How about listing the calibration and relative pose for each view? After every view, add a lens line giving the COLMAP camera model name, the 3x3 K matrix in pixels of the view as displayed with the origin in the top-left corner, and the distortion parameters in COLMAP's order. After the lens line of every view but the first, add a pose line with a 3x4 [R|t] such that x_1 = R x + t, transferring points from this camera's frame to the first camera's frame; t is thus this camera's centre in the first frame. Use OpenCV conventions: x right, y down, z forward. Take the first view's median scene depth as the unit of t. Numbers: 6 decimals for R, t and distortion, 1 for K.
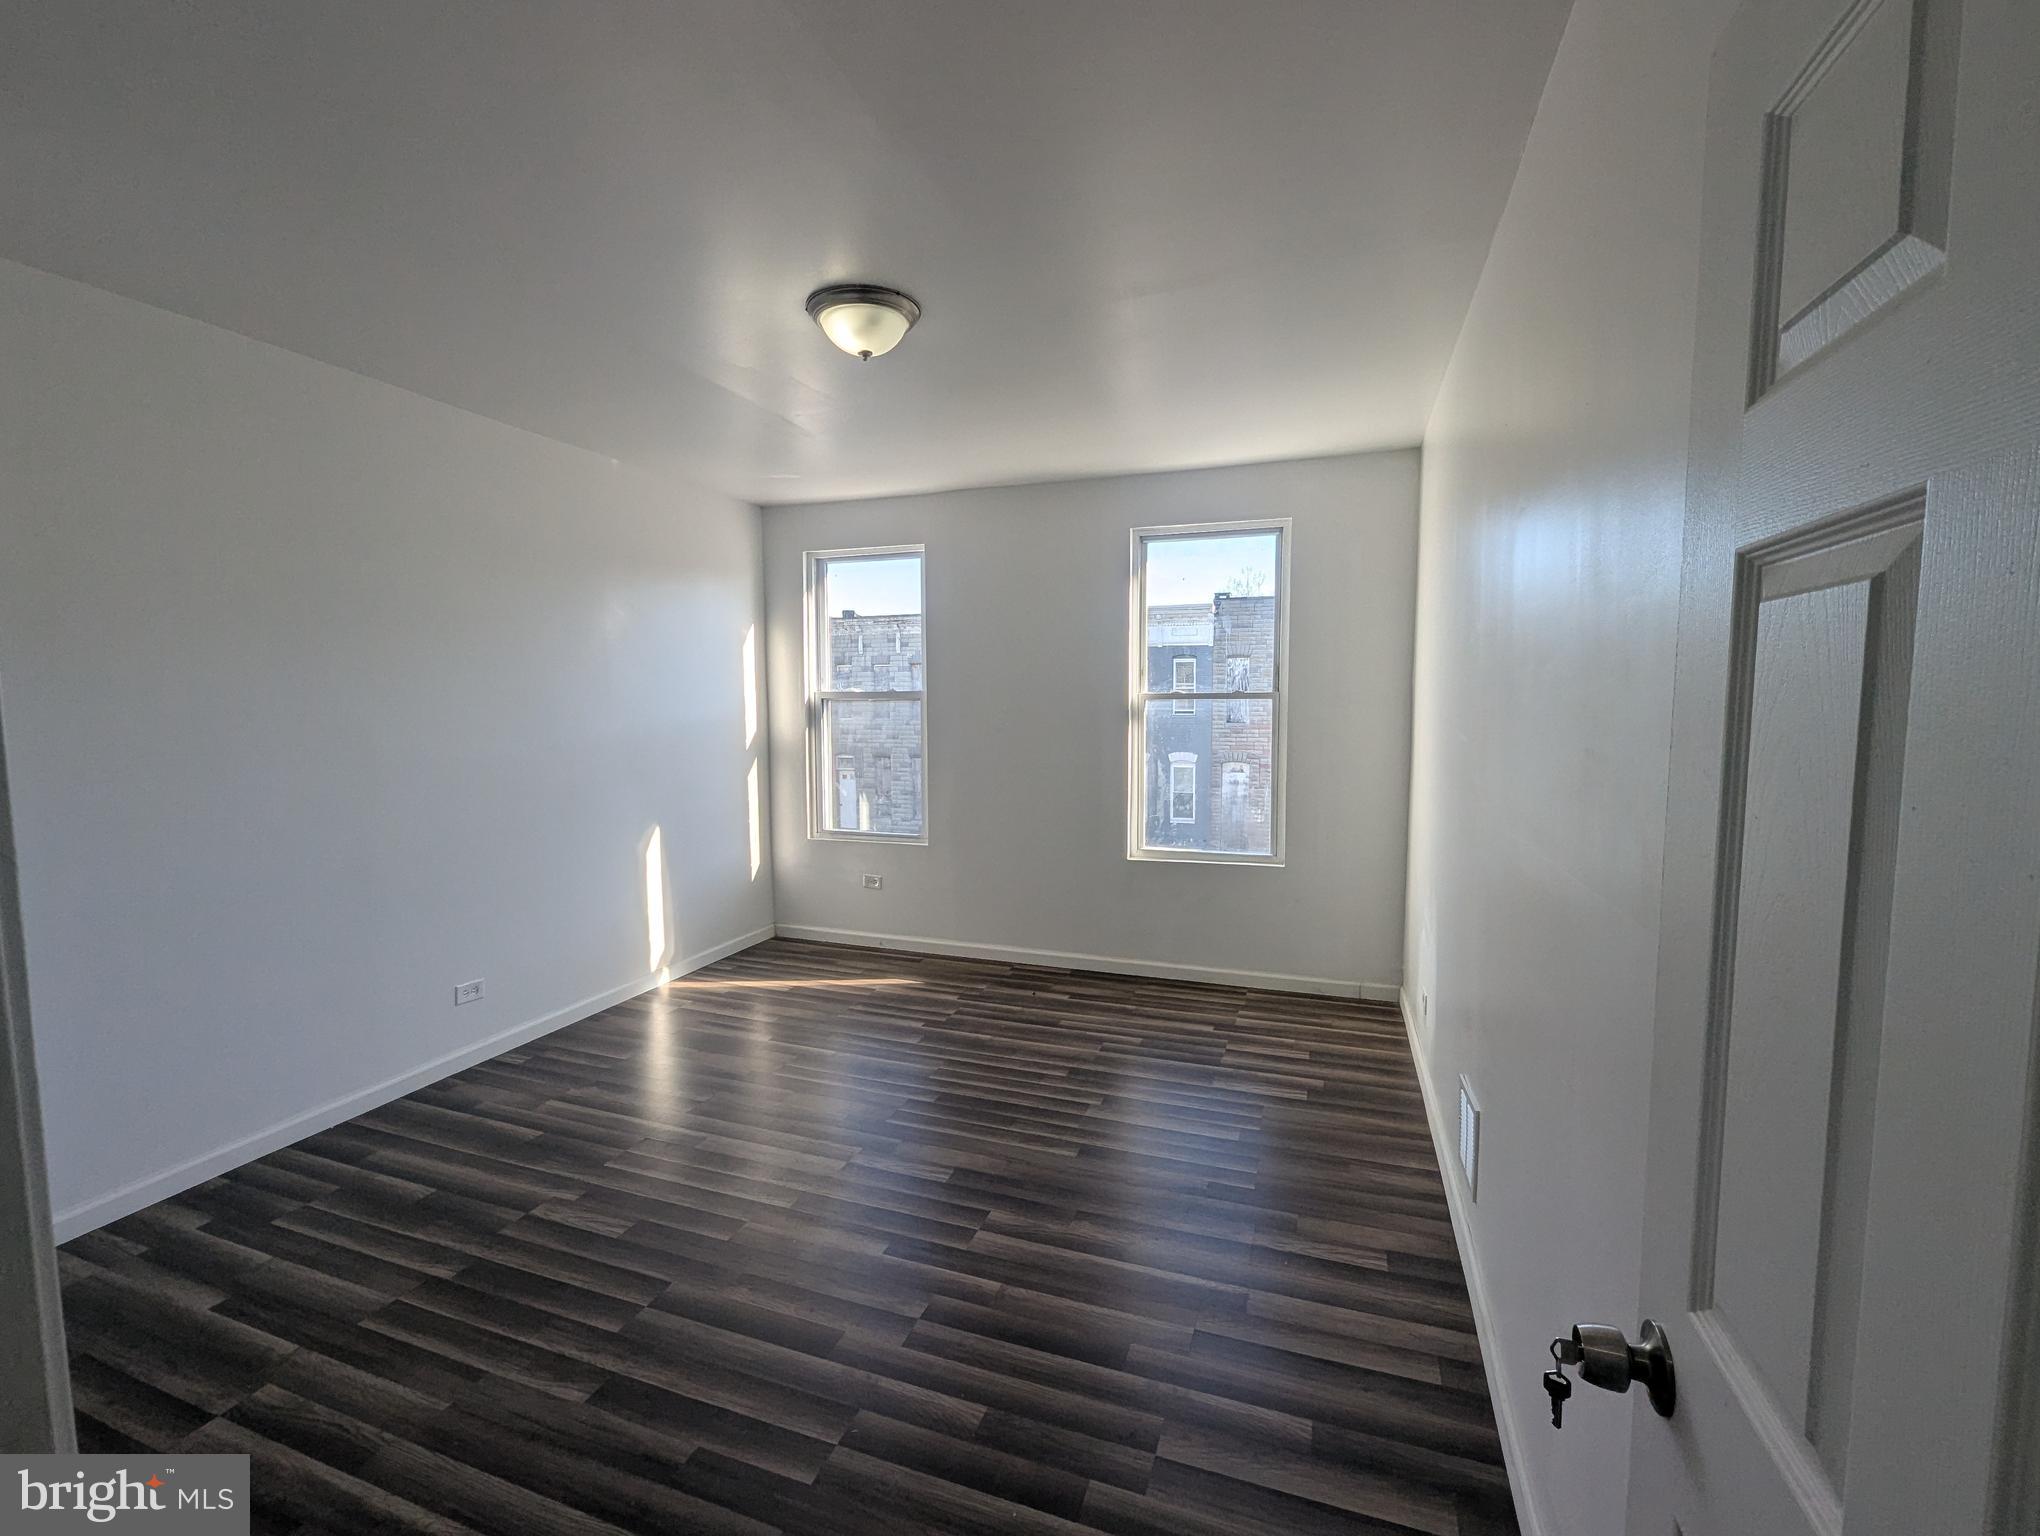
lens RADIAL K [[887.4, 0, 1013.1], [0, 887.4, 760.0], [0, 0, 1]] dist [-0.000097, 0.000204]
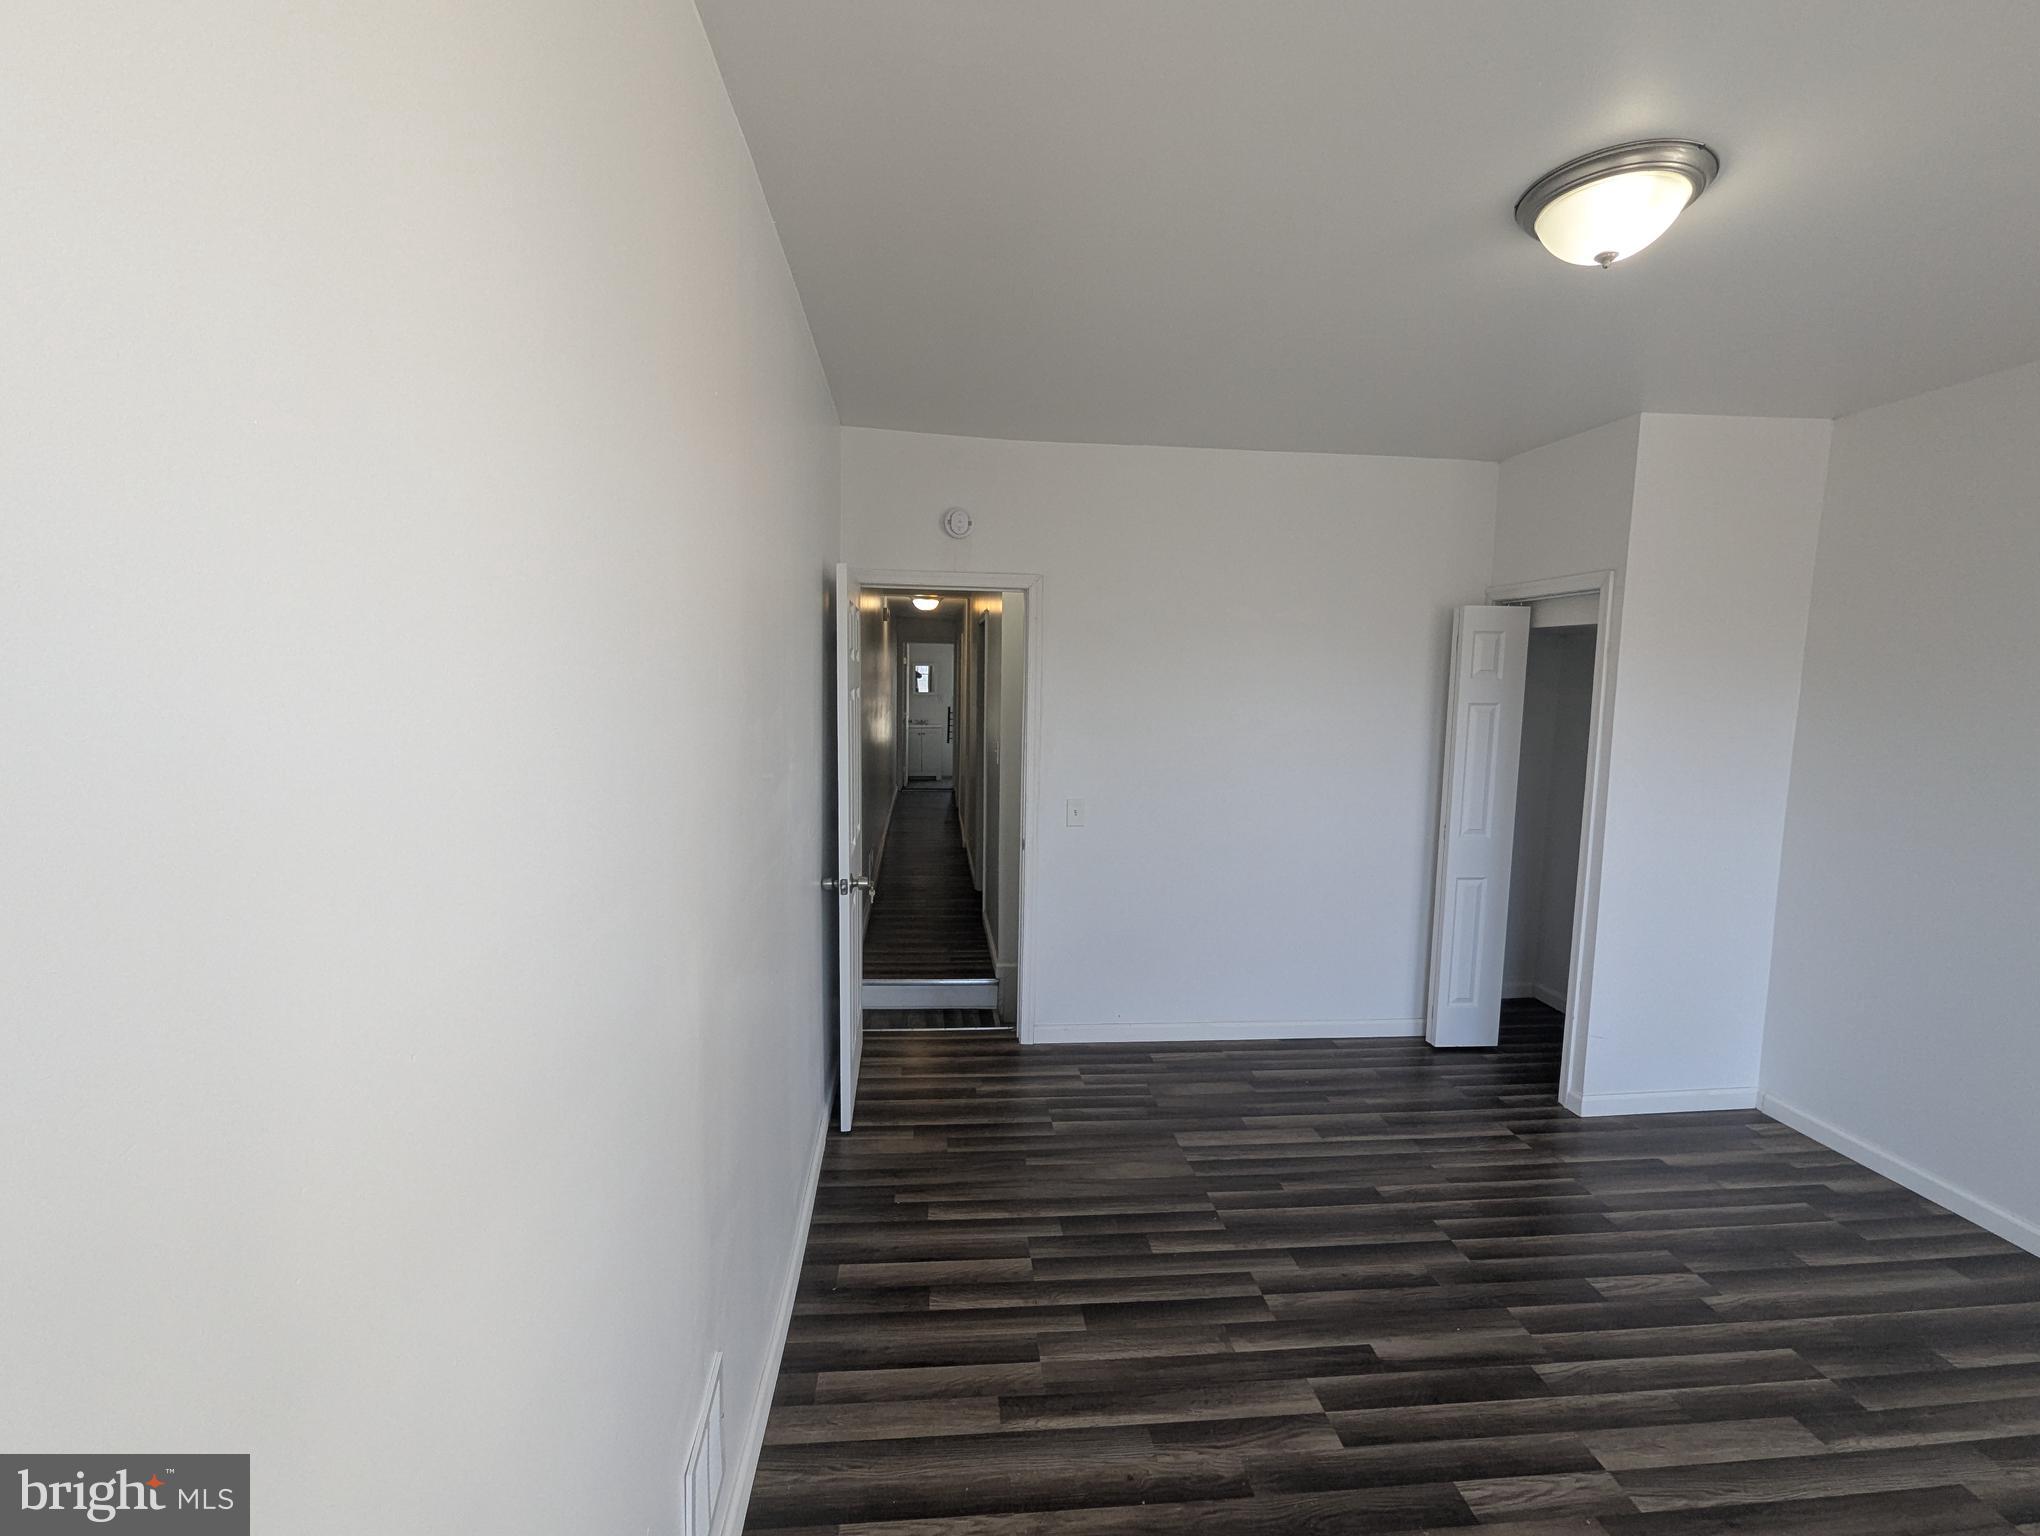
lens RADIAL K [[887.4, 0, 1013.1], [0, 887.4, 760.0], [0, 0, 1]] dist [-0.000097, 0.000204]
pose [[-0.899228, 0.029003, -0.436517, 0.304760], [-0.050156, 0.984386, 0.168727, -0.097161], [0.434595, 0.173618, -0.883733, 0.818109]]
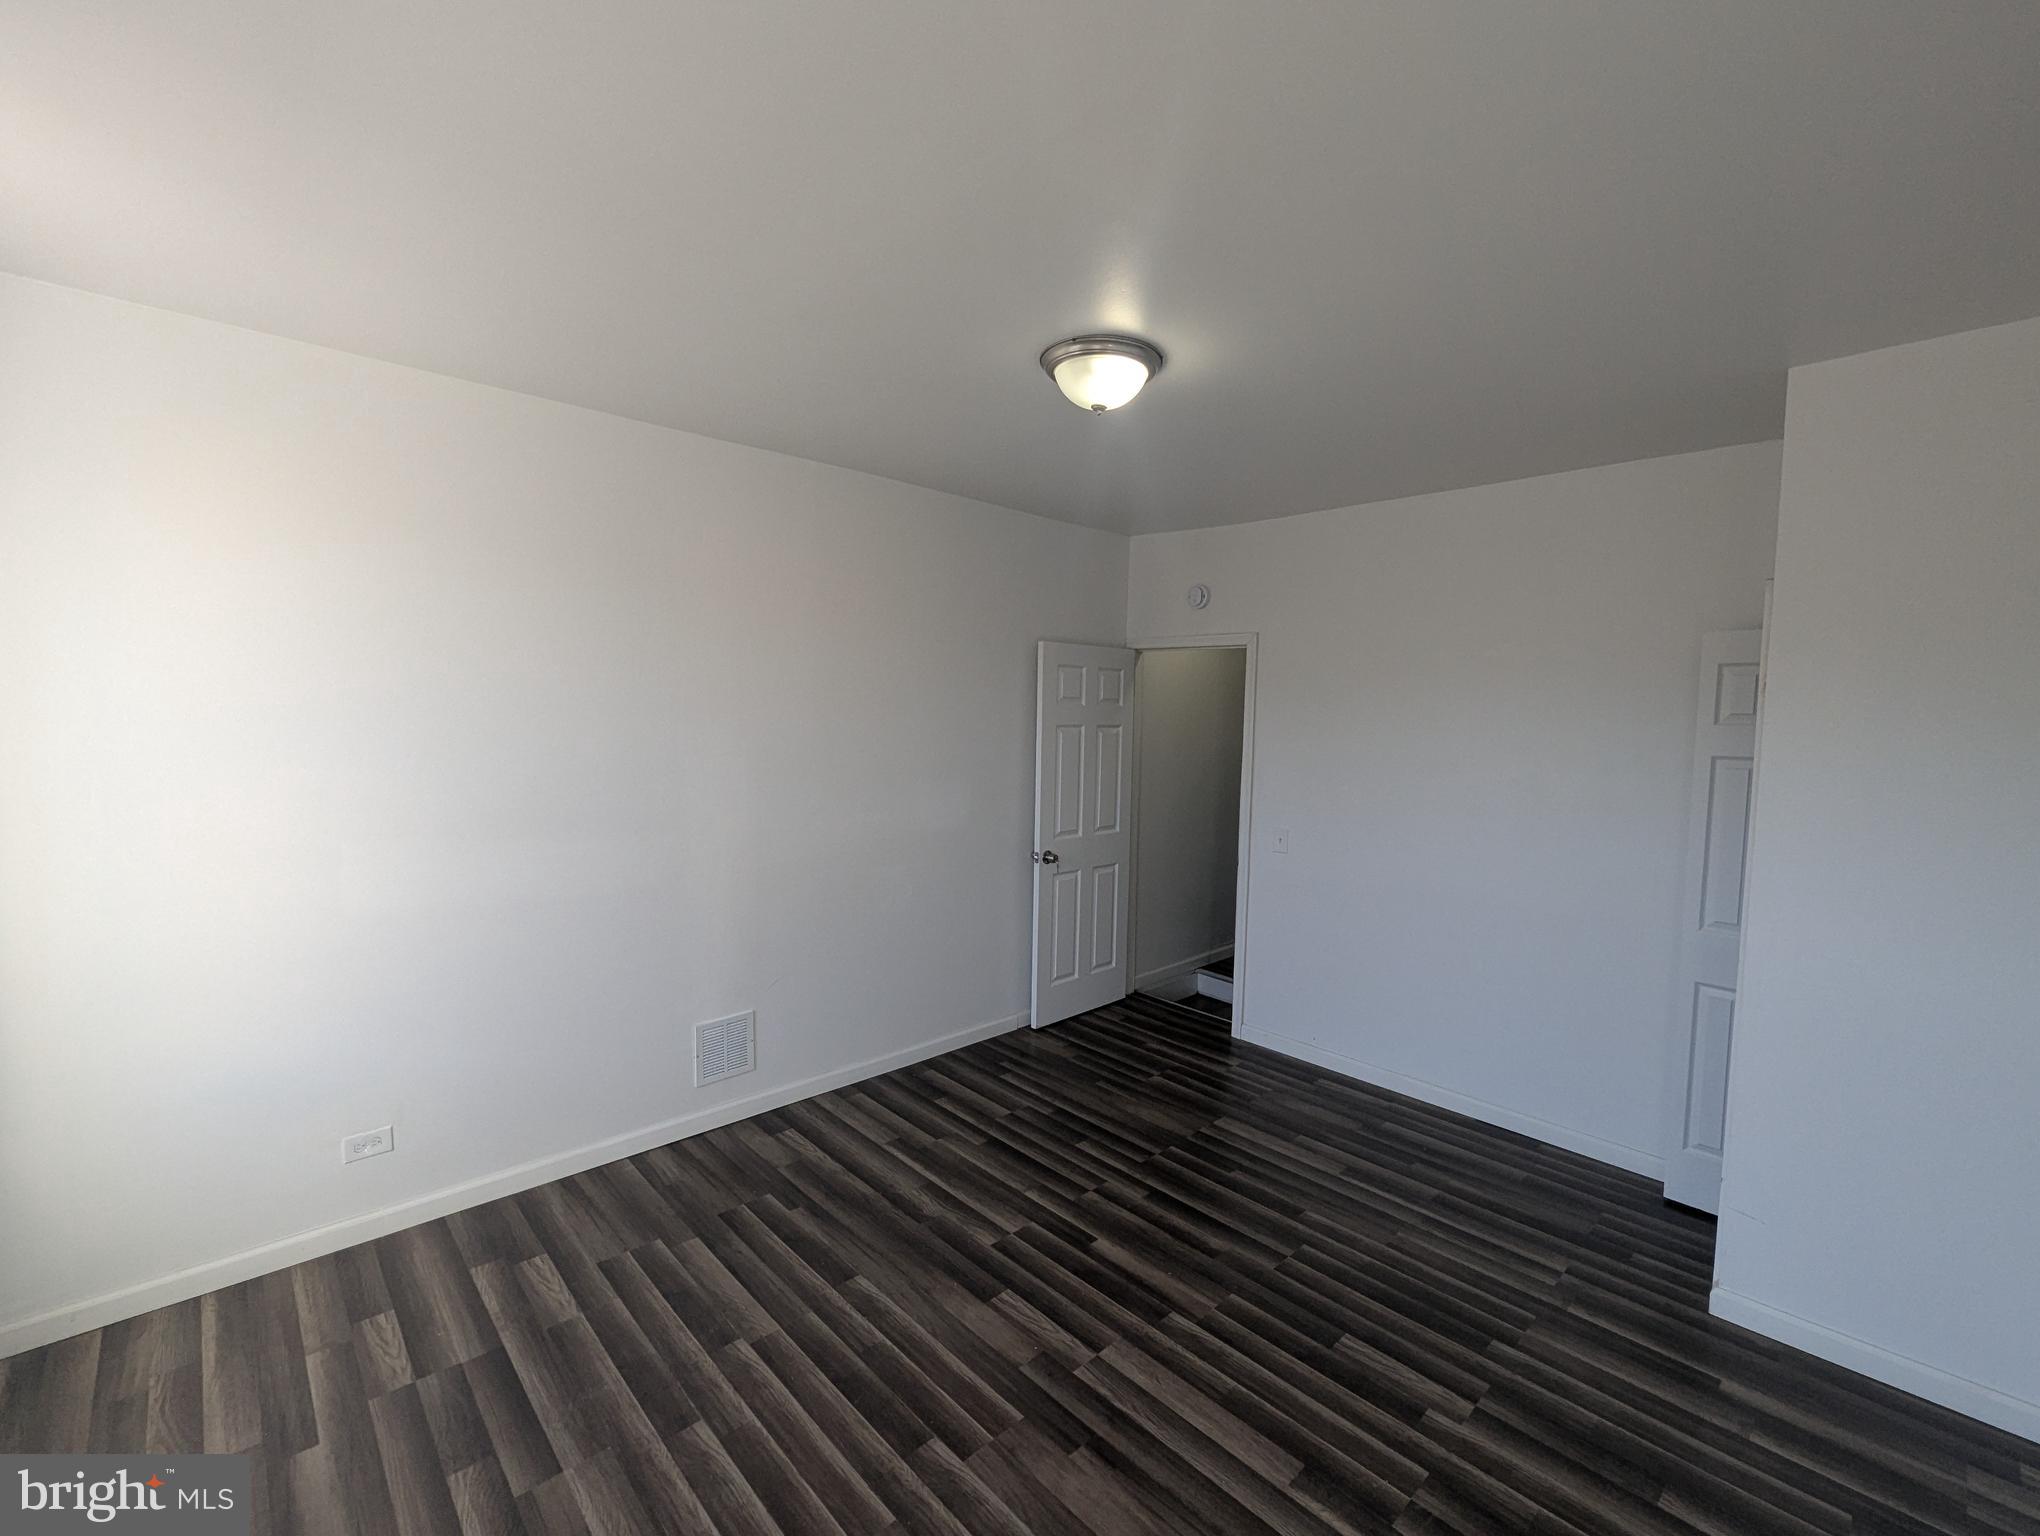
lens RADIAL K [[887.4, 0, 1013.1], [0, 887.4, 760.0], [0, 0, 1]] dist [-0.000097, 0.000204]
pose [[-0.892240, -0.044012, 0.449412, -0.288712], [0.016328, 0.991443, 0.129511, -0.121394], [-0.451267, 0.122893, -0.883886, 1.062650]]
